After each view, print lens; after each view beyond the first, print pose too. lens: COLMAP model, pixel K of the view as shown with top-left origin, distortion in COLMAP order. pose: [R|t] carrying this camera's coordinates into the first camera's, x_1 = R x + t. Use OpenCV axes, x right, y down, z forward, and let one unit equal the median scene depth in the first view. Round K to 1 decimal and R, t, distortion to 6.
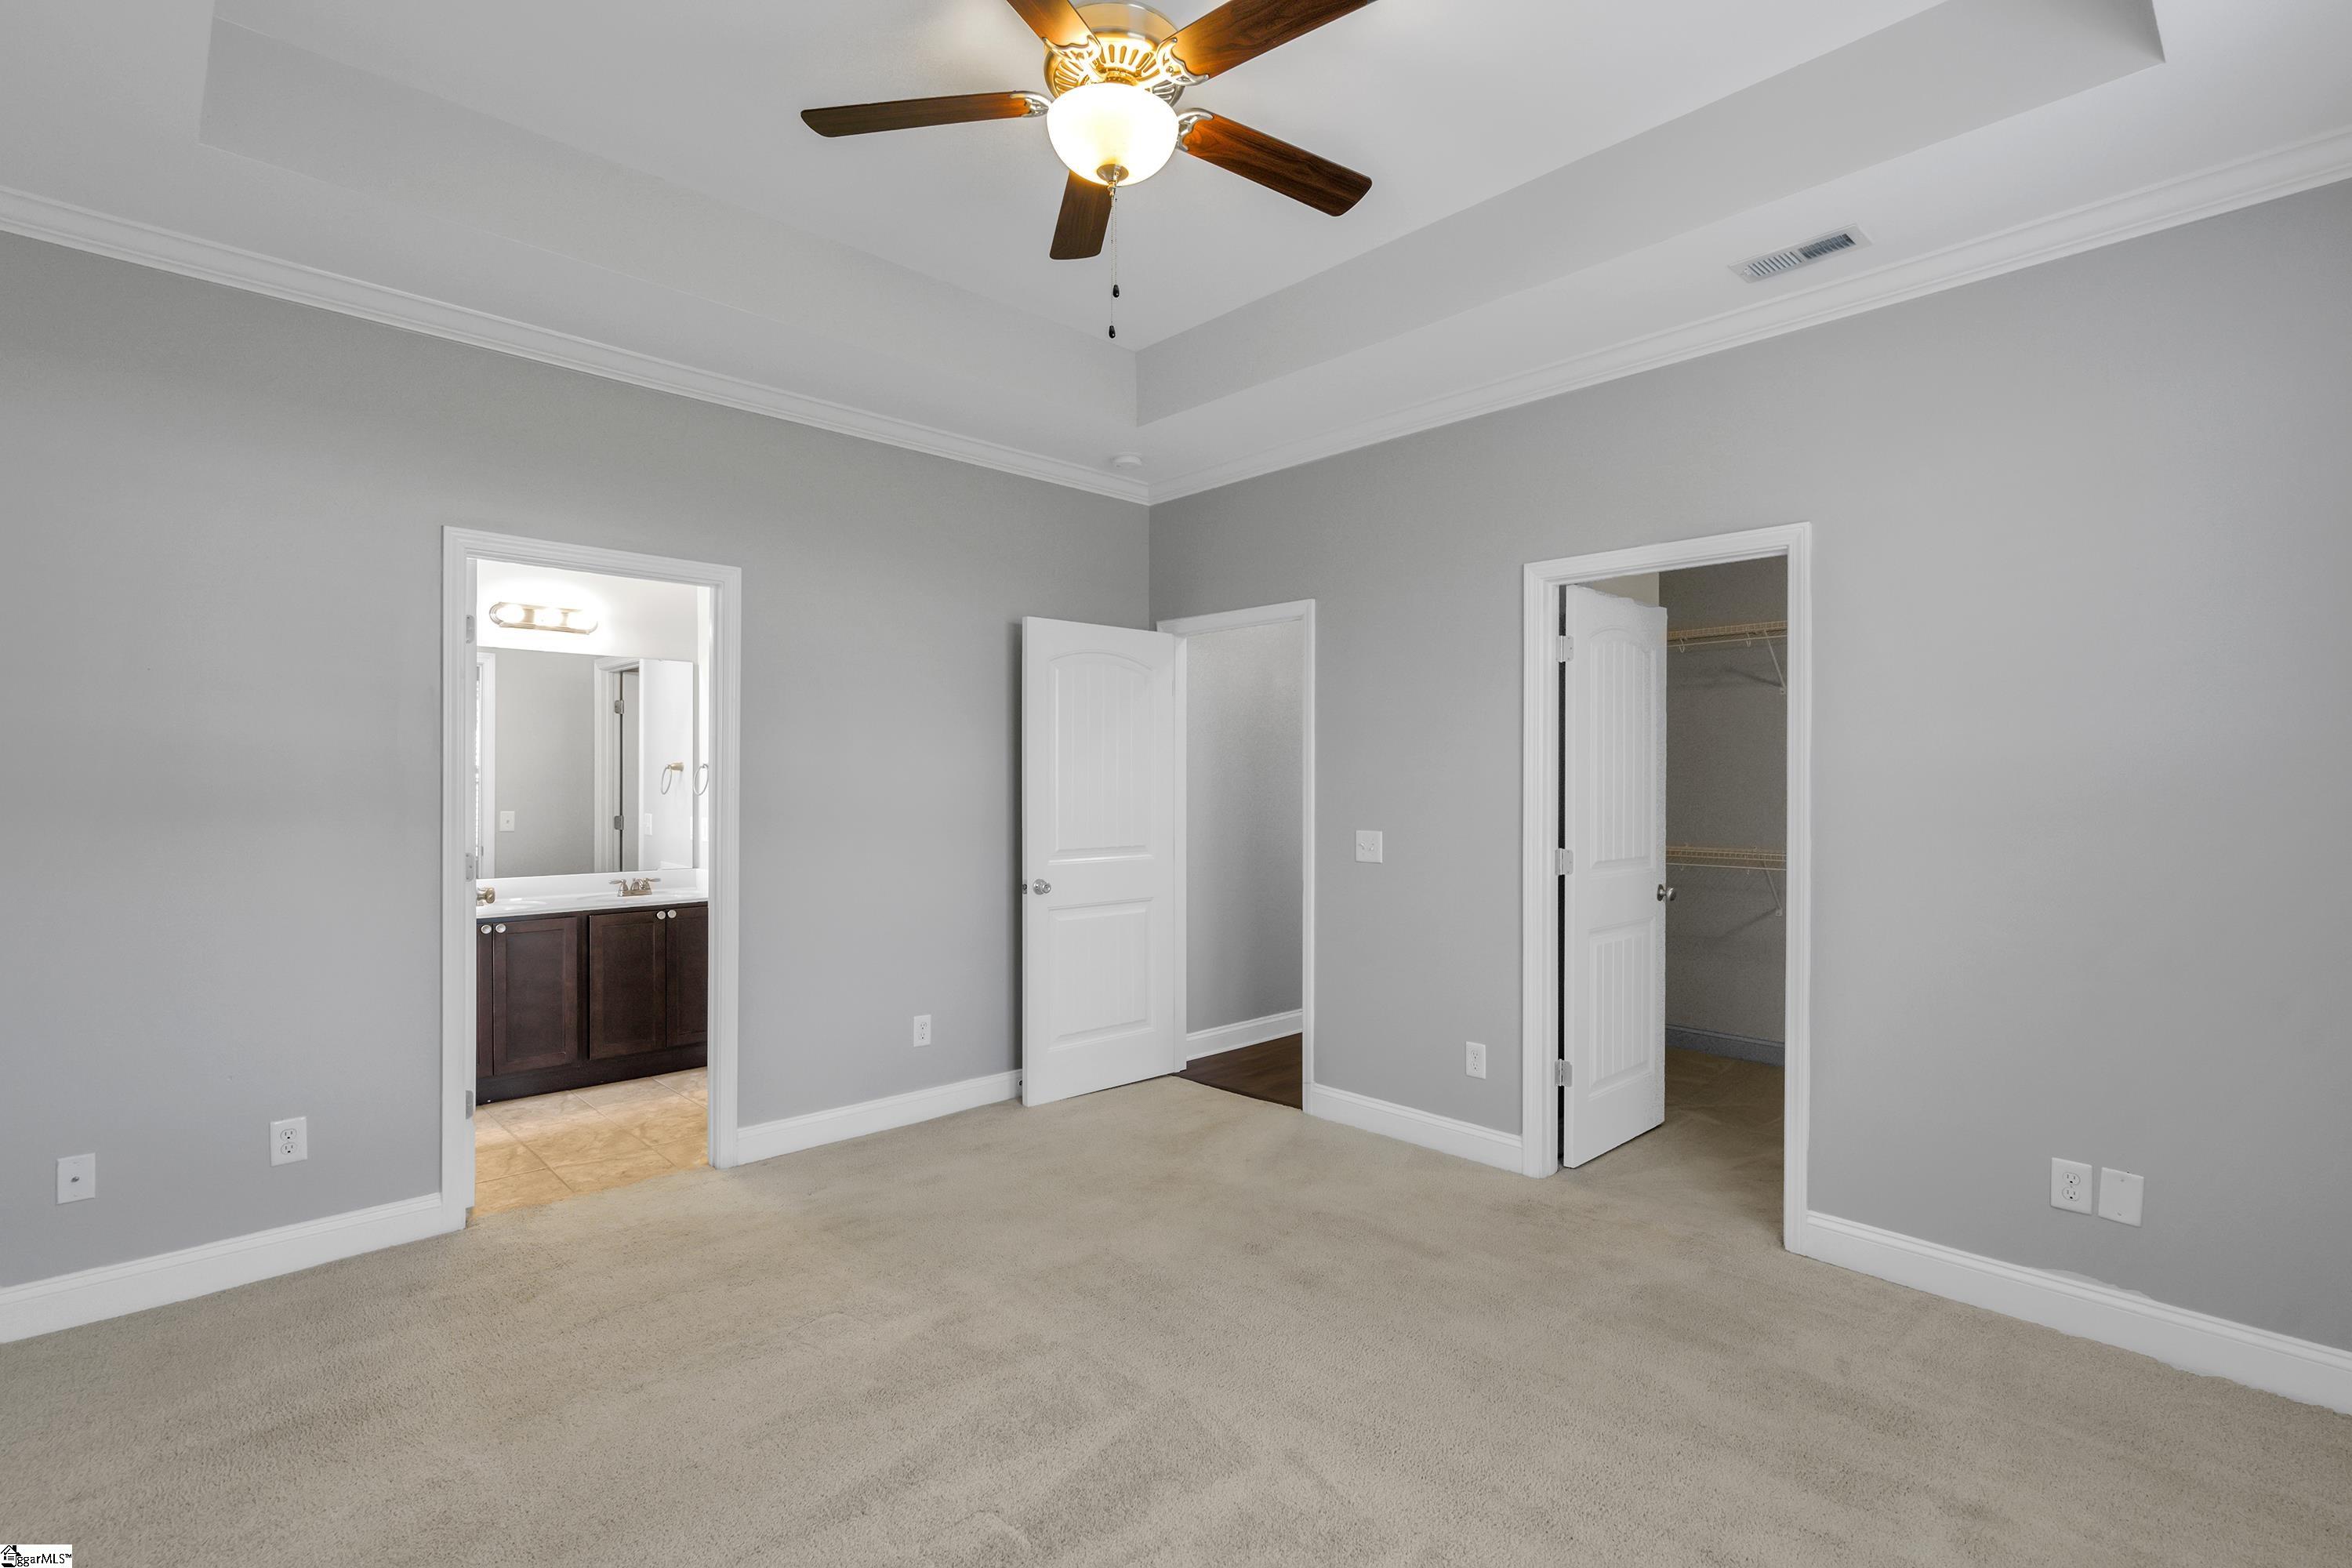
lens RADIAL K [[1059.3, 0, 1176.0], [0, 1059.3, 784.0], [0, 0, 1]] dist [-0.001702, 0.000428]
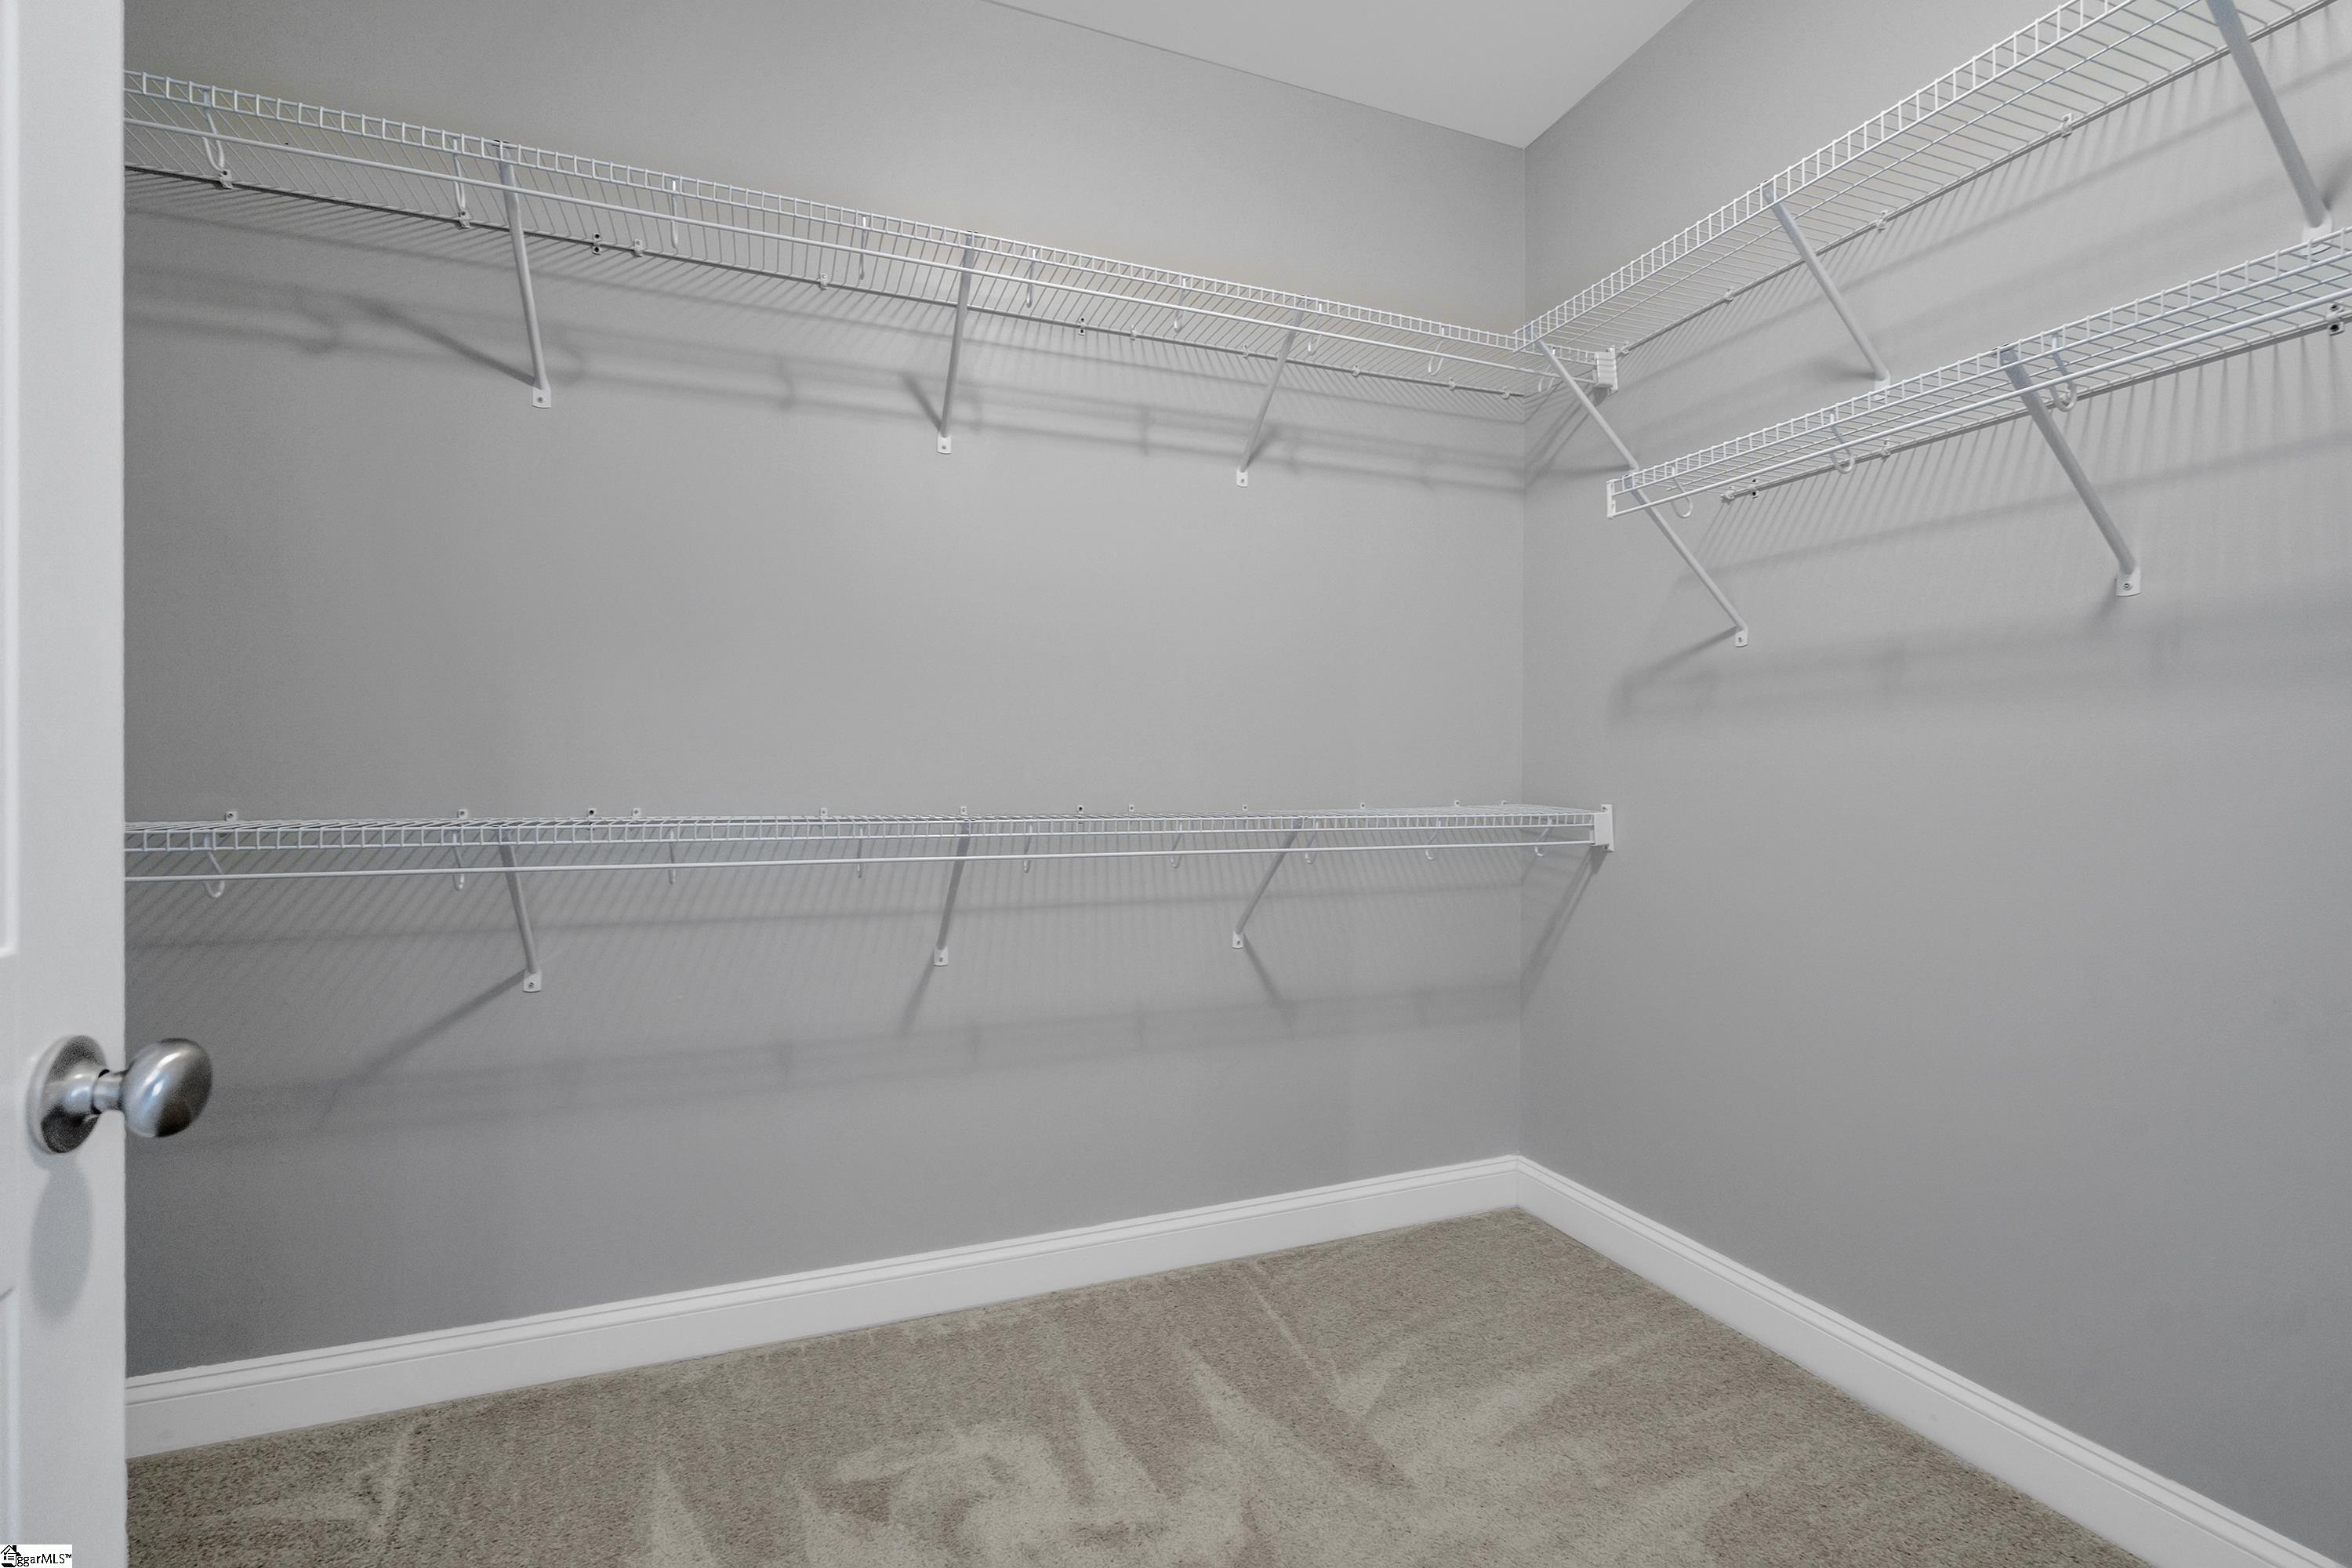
lens RADIAL K [[1059.3, 0, 1176.0], [0, 1059.3, 784.0], [0, 0, 1]] dist [-0.001702, 0.000428]
pose [[0.372286, -0.008307, 0.928081, 0.378496], [-0.009151, 0.999878, 0.012620, 0.056539], [-0.928073, -0.013191, 0.372165, 0.803801]]
